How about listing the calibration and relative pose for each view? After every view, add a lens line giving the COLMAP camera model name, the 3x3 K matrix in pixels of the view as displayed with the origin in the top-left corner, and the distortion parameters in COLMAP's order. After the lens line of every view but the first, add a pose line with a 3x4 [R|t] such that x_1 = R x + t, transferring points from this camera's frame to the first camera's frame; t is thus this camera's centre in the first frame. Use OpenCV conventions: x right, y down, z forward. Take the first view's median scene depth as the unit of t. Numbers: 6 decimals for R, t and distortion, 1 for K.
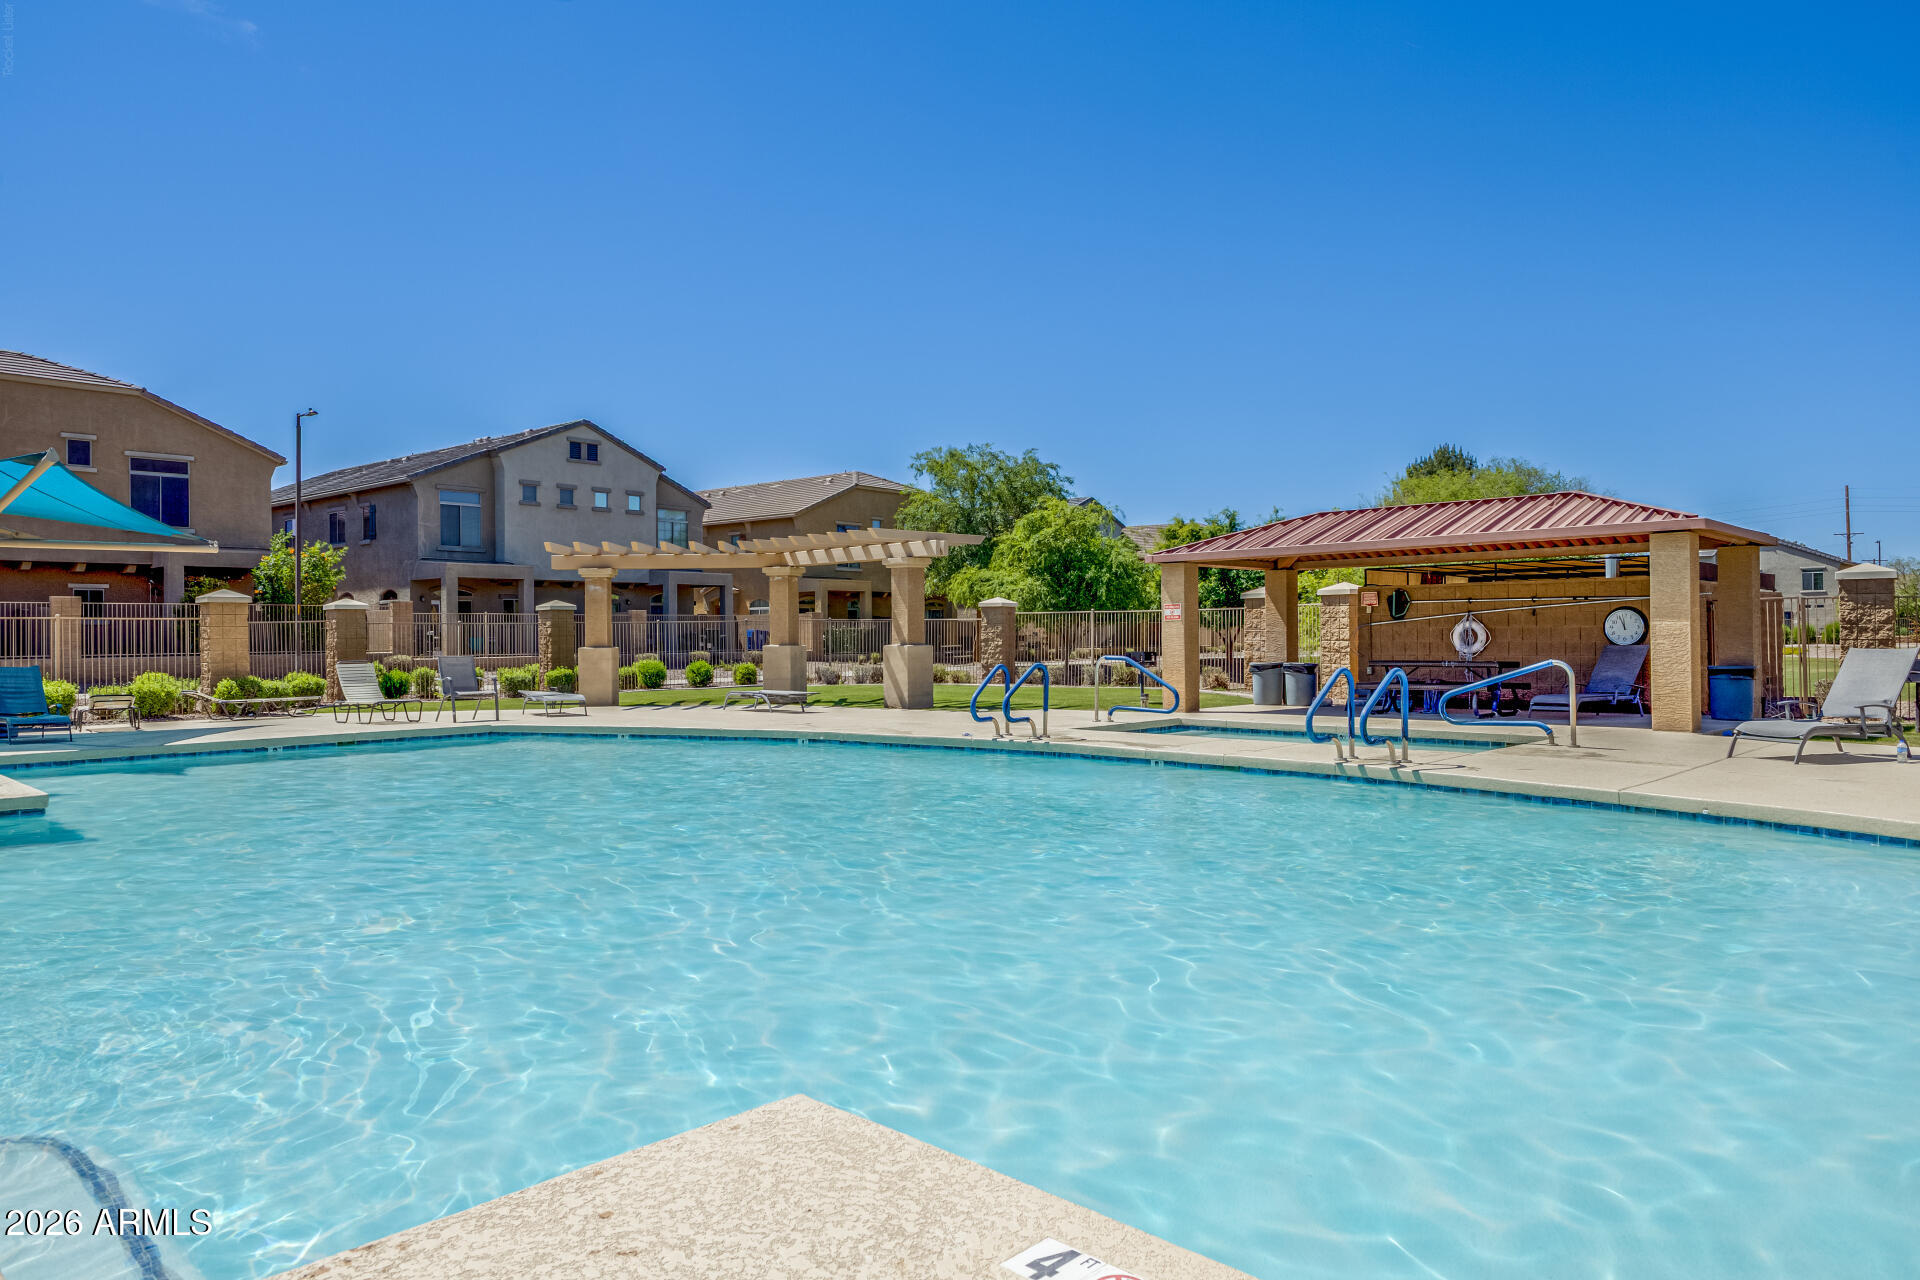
lens RADIAL K [[1262.5, 0, 962.2], [0, 1262.5, 641.7], [0, 0, 1]] dist [0.020427, -0.006181]
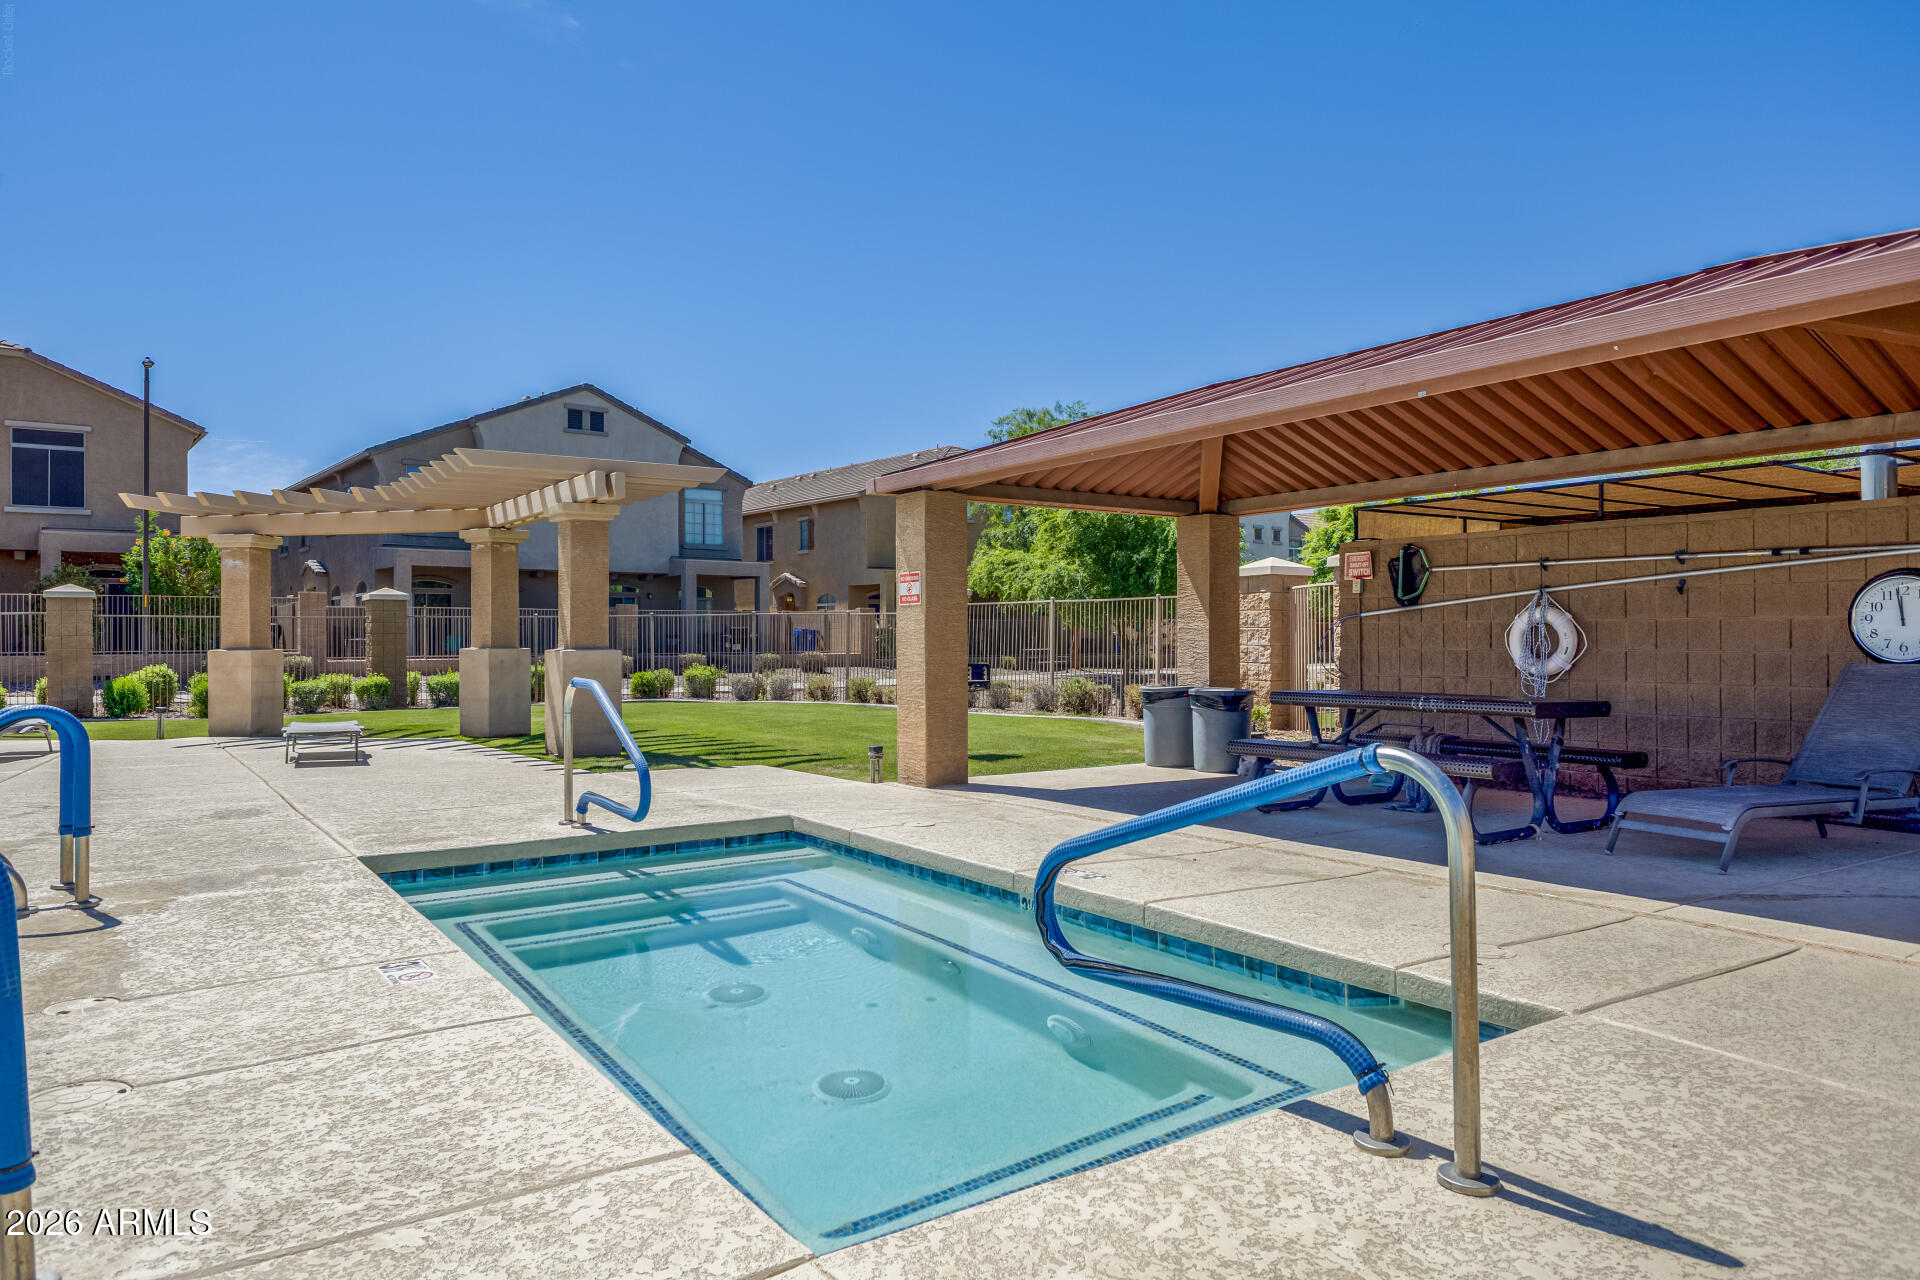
lens RADIAL K [[1262.5, 0, 958.4], [0, 1262.5, 636.6], [0, 0, 1]] dist [0.020427, -0.006181]
pose [[0.981092, 0.004521, -0.193490, 0.151060], [-0.005572, 0.999973, -0.004888, -0.000975], [0.193463, 0.005873, 0.981090, 0.268761]]
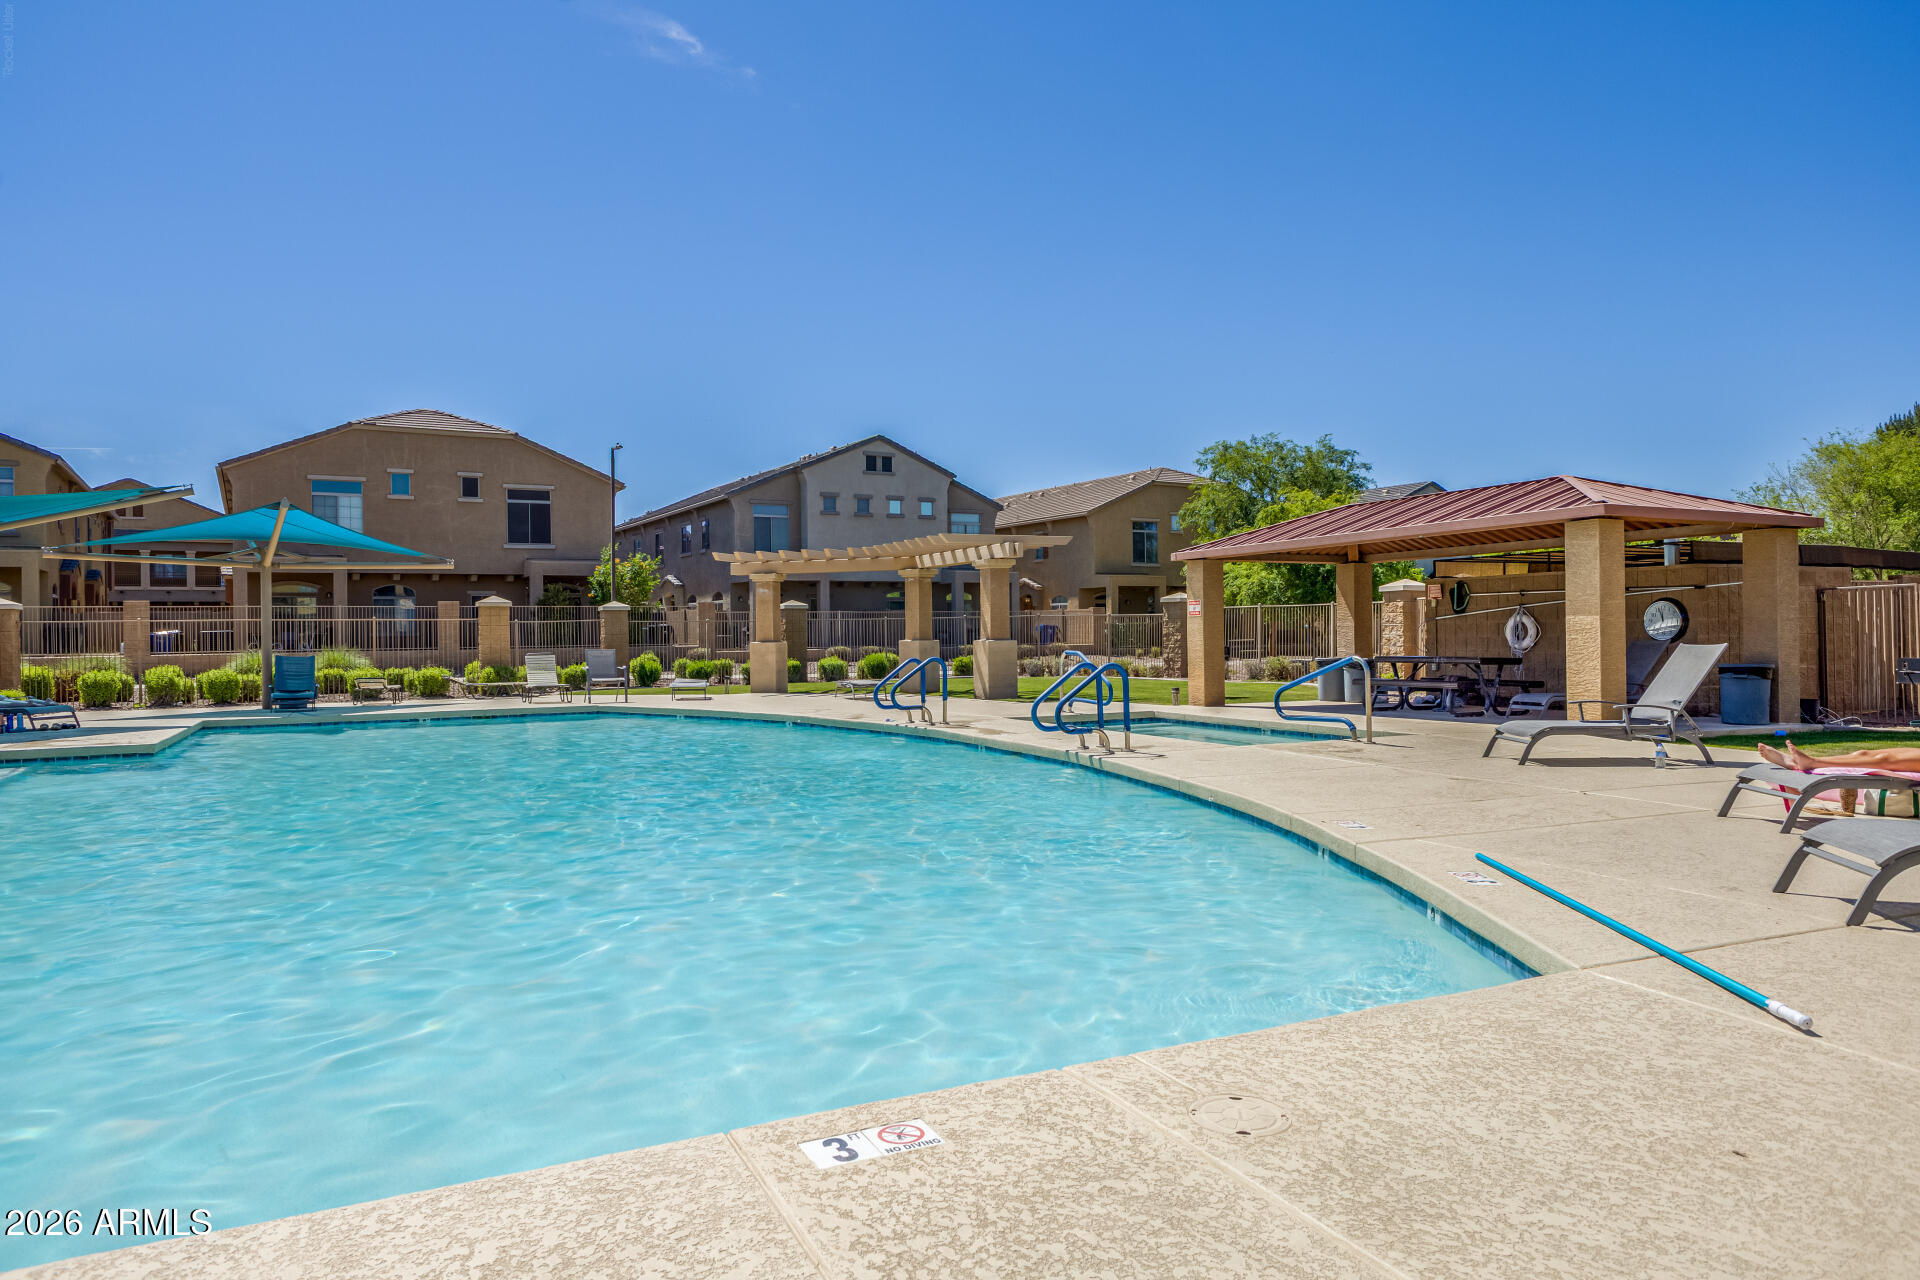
lens RADIAL K [[1262.5, 0, 951.3], [0, 1262.5, 634.8], [0, 0, 1]] dist [0.020427, -0.006181]
pose [[0.939951, -0.002055, -0.341304, 0.175670], [0.001953, 0.999998, -0.000643, -0.000814], [0.341304, -0.000062, 0.939953, -0.014929]]
